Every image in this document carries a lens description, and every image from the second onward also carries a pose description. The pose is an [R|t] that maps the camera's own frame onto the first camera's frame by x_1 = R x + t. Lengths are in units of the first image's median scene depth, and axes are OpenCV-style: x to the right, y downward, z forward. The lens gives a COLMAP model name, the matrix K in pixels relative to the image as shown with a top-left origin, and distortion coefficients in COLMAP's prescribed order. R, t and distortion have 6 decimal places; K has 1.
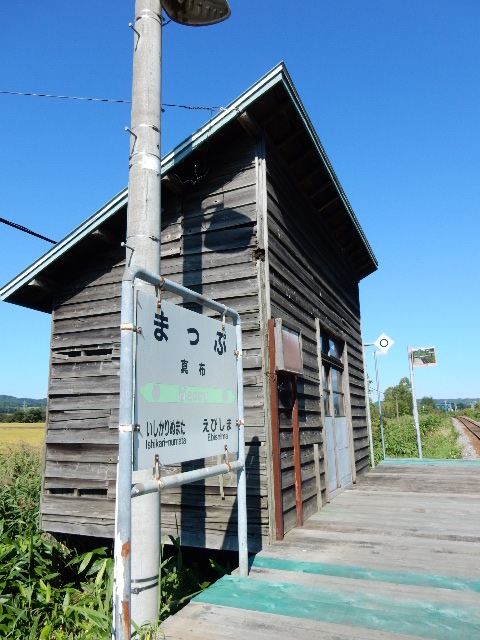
lens RADIAL K [[472.1, 0, 240.0], [0, 472.1, 320.0], [0, 0, 1]] dist [0.003499, 0.000743]
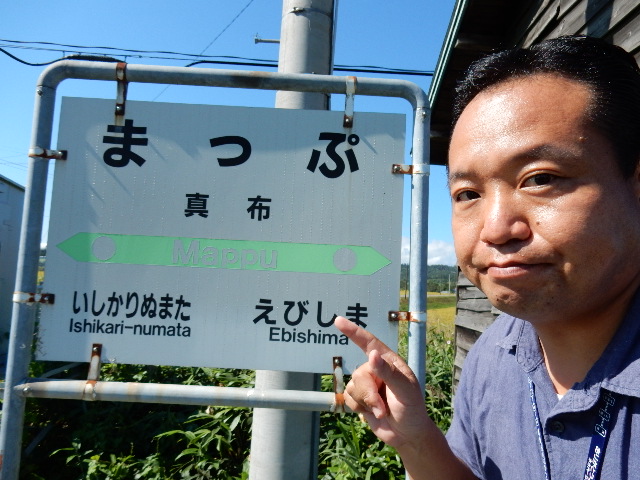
lens RADIAL K [[476.5, 0, 320.0], [0, 476.5, 240.0], [0, 0, 1]] dist [0.001995, -0.000954]
pose [[0.419987, -0.047654, -0.906278, 0.263765], [0.121774, 0.992549, 0.004242, 0.087949], [0.899323, -0.112143, 0.422661, 0.495551]]
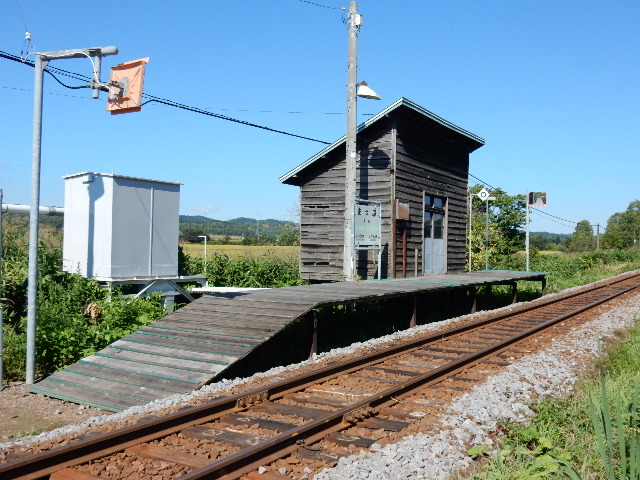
lens RADIAL K [[659.5, 0, 320.0], [0, 659.5, 240.0], [0, 0, 1]] dist [0.000994, 0.001059]
pose [[0.990839, 0.034792, -0.130486, 0.129803], [-0.008916, 0.980987, 0.193866, -0.444790], [0.134750, -0.190927, 0.972311, -2.428891]]
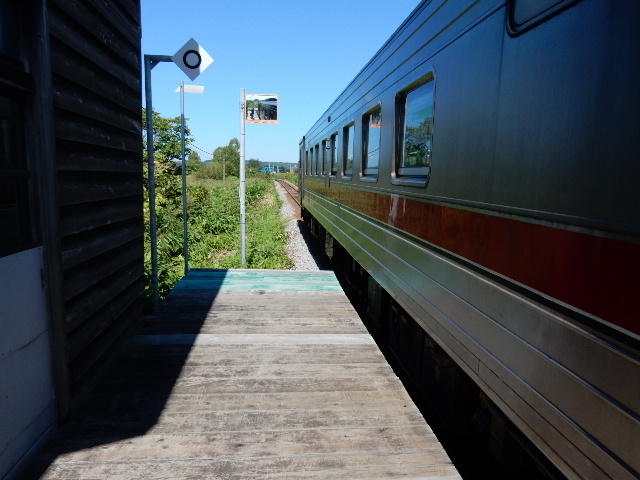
lens RADIAL K [[476.5, 0, 320.0], [0, 476.5, 240.0], [0, 0, 1]] dist [0.001995, -0.000954]
pose [[0.871336, -0.023502, 0.490124, 0.371442], [-0.140477, 0.945096, 0.295058, 0.124541], [-0.470149, -0.325946, 0.820195, 1.017999]]
